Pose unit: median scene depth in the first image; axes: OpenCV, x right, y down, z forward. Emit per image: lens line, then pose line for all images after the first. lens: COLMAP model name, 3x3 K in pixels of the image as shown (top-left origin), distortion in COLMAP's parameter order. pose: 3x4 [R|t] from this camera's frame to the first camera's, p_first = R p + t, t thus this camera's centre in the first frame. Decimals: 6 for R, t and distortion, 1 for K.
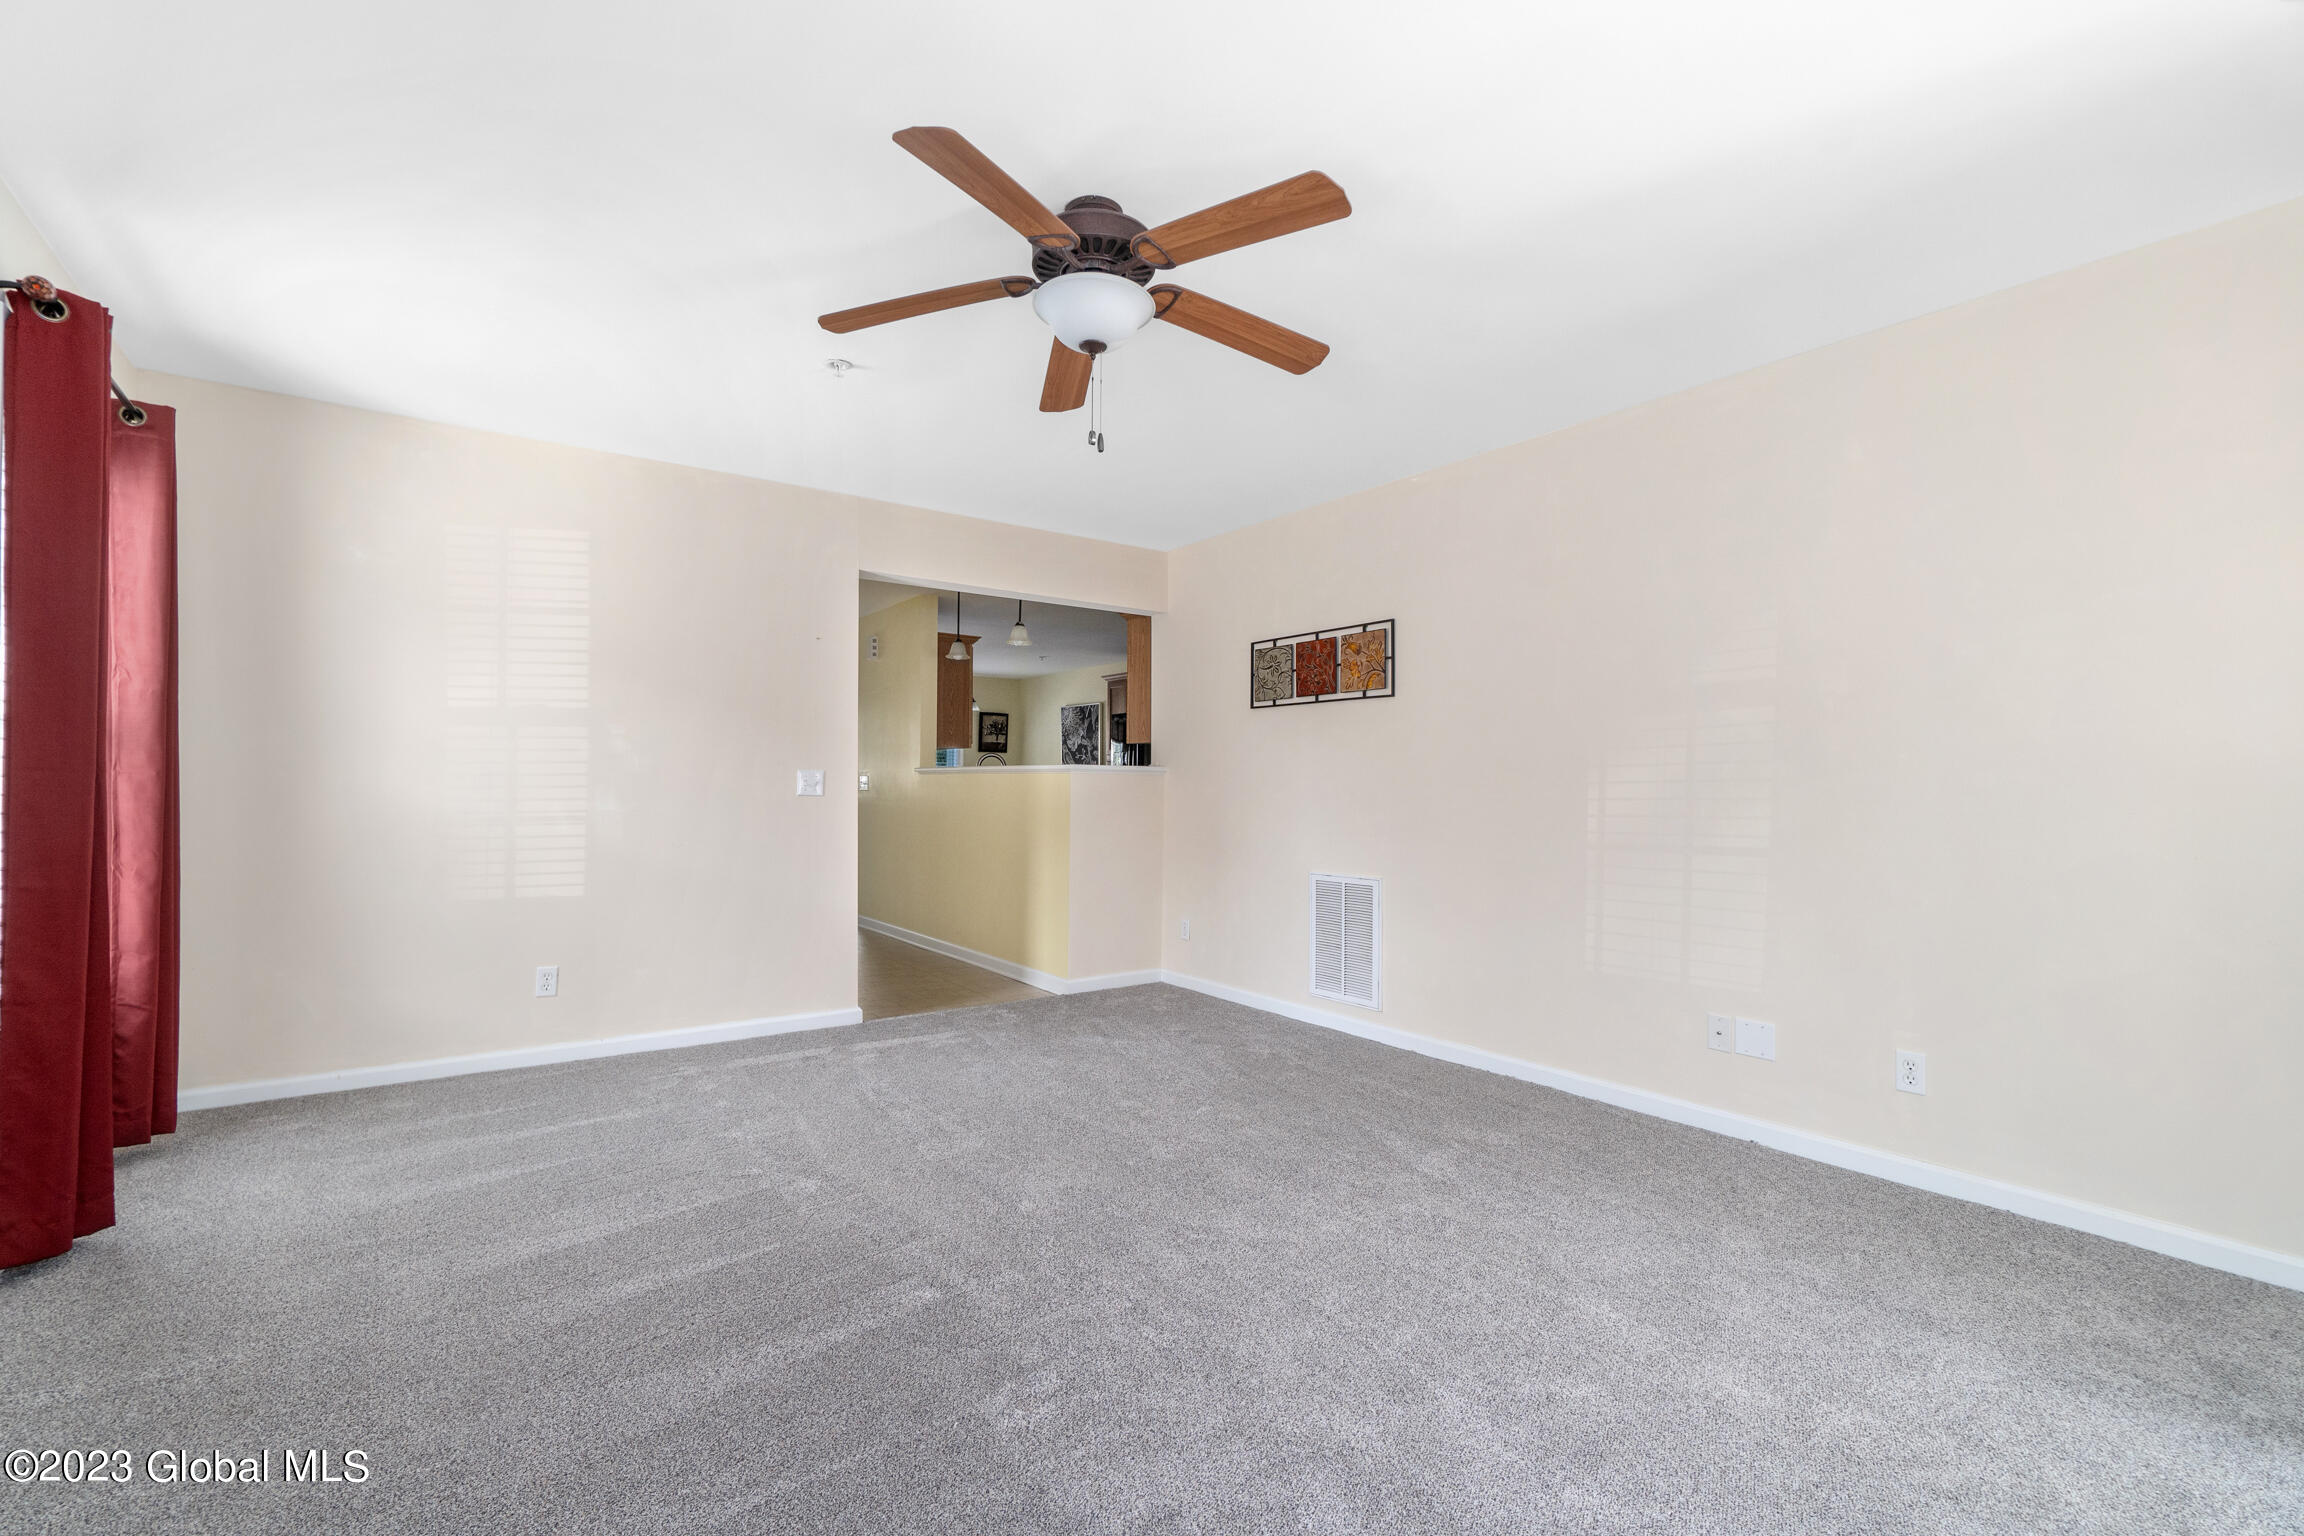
lens RADIAL K [[1015.8, 0, 1144.1], [0, 1015.8, 786.6], [0, 0, 1]] dist [-0.002411, 0.000014]
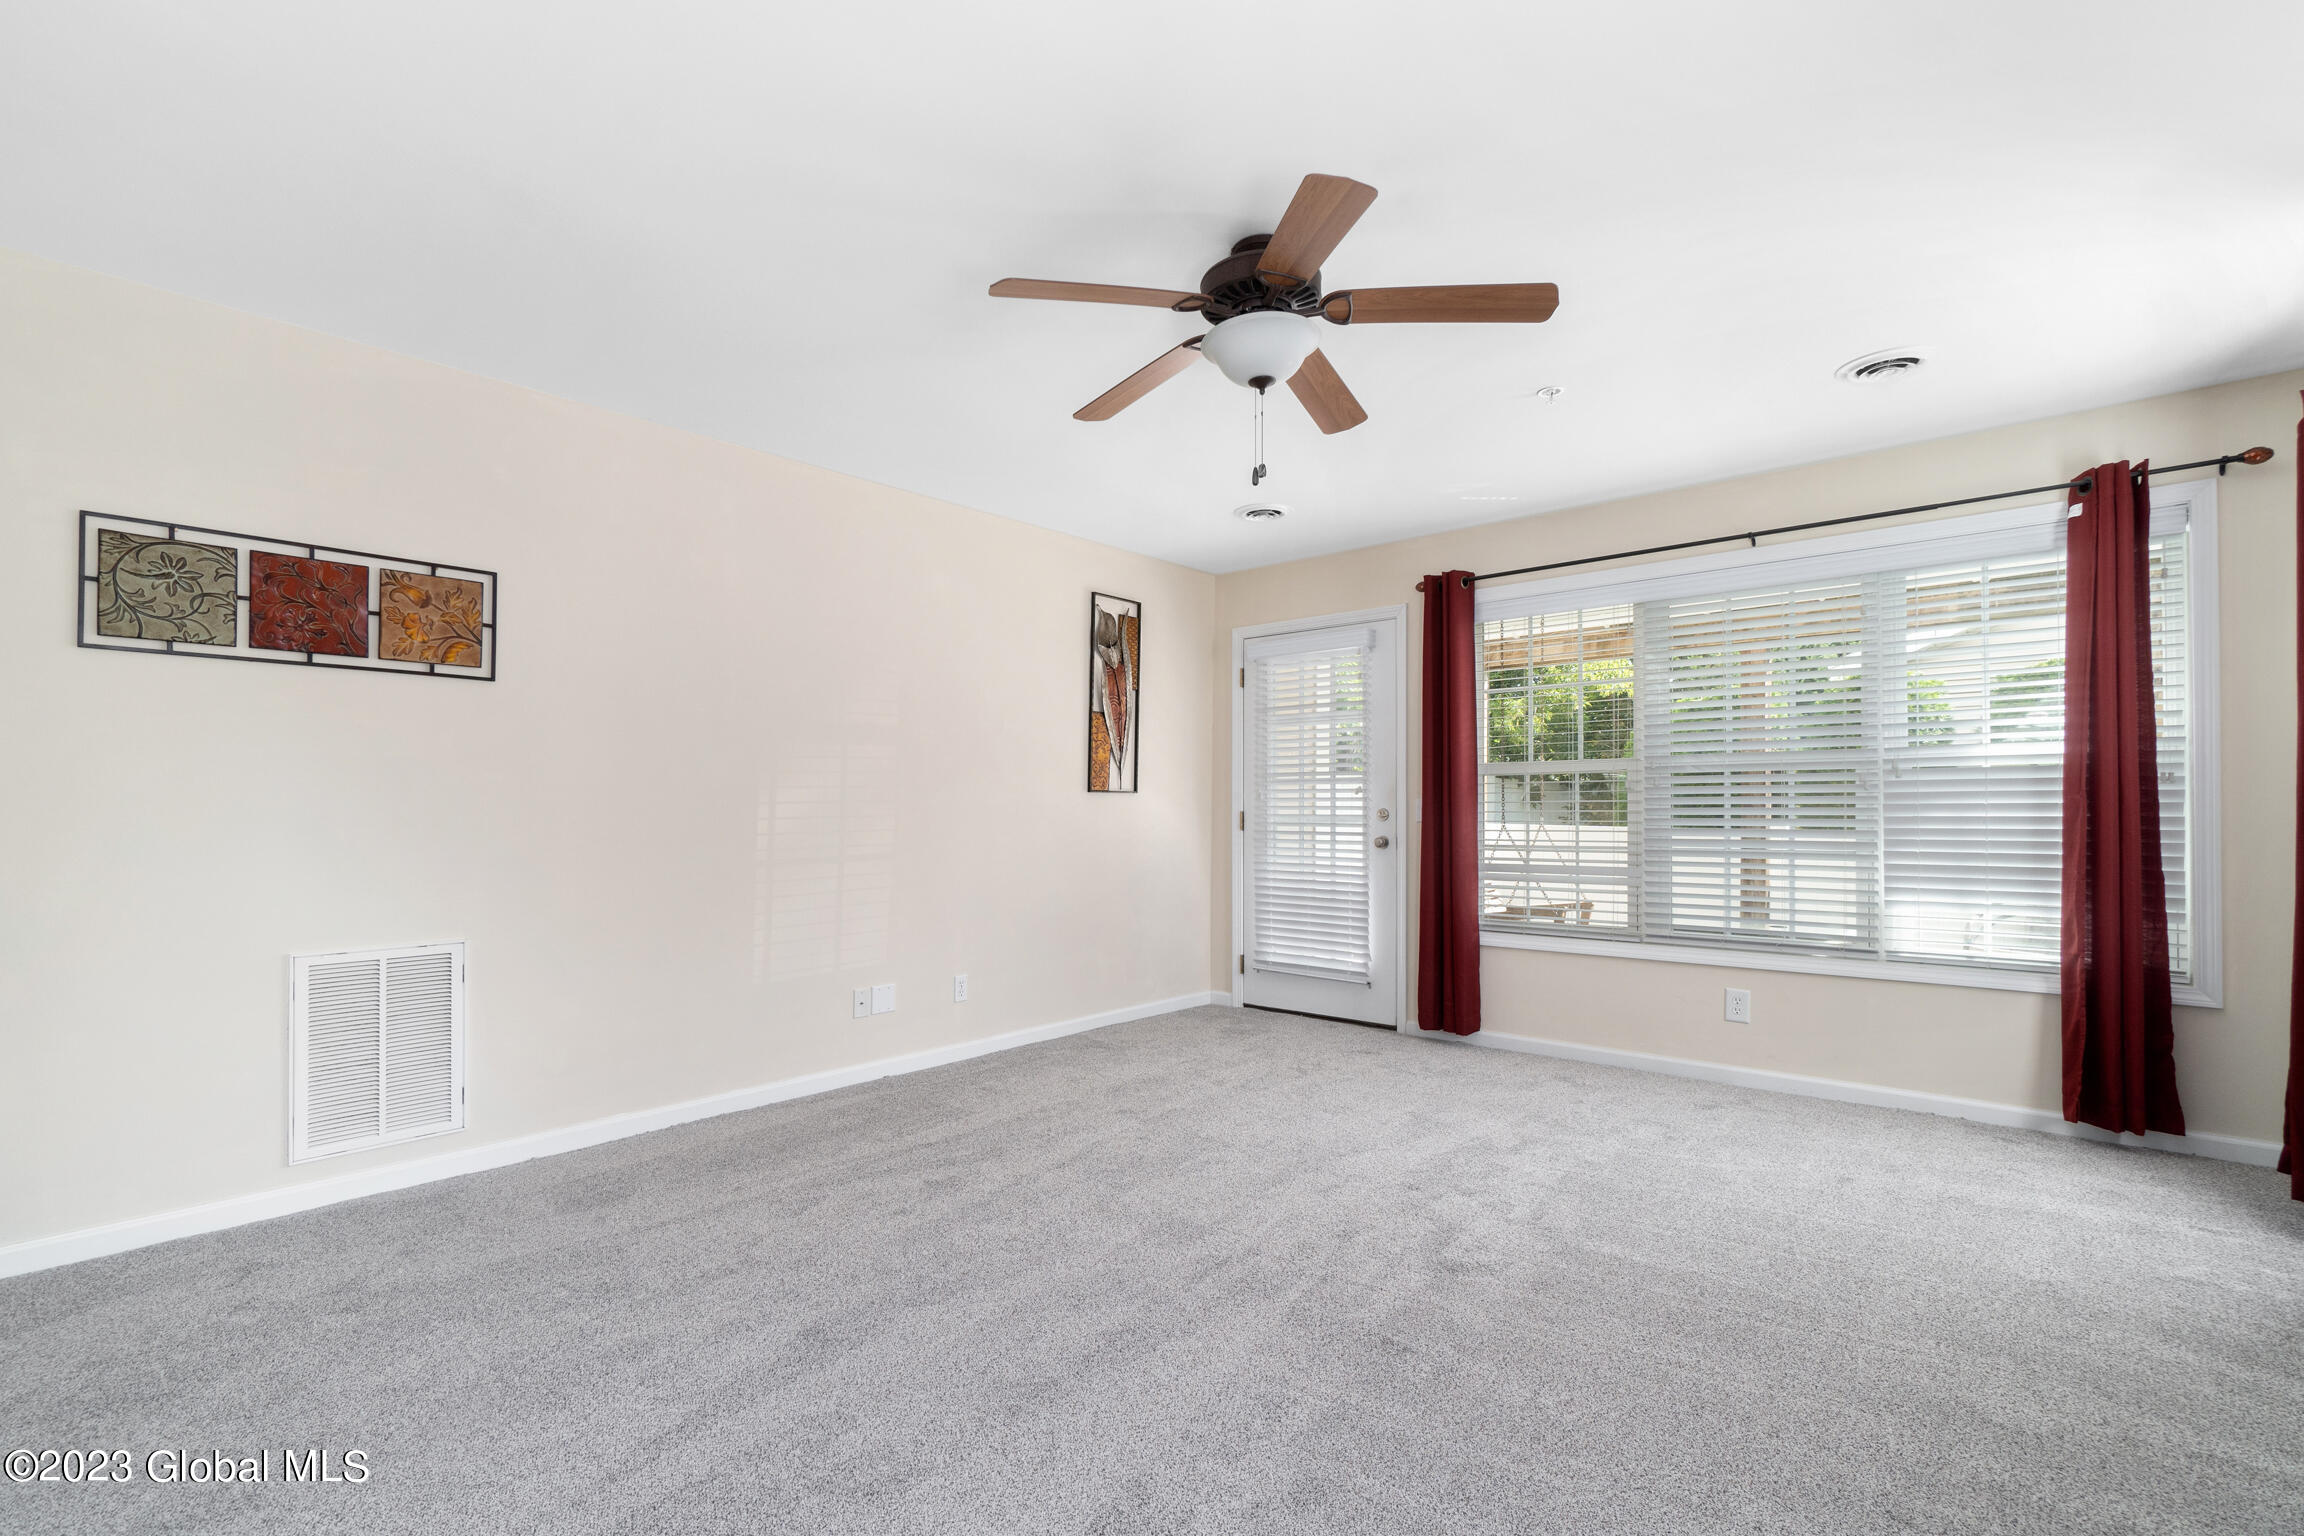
lens RADIAL K [[1015.8, 0, 1144.1], [0, 1015.8, 786.6], [0, 0, 1]] dist [-0.002411, 0.000014]
pose [[-0.212647, 0.005360, 0.977114, -0.549186], [-0.010372, 0.999916, -0.007742, -0.013336], [-0.977074, -0.011781, -0.212573, 0.700337]]
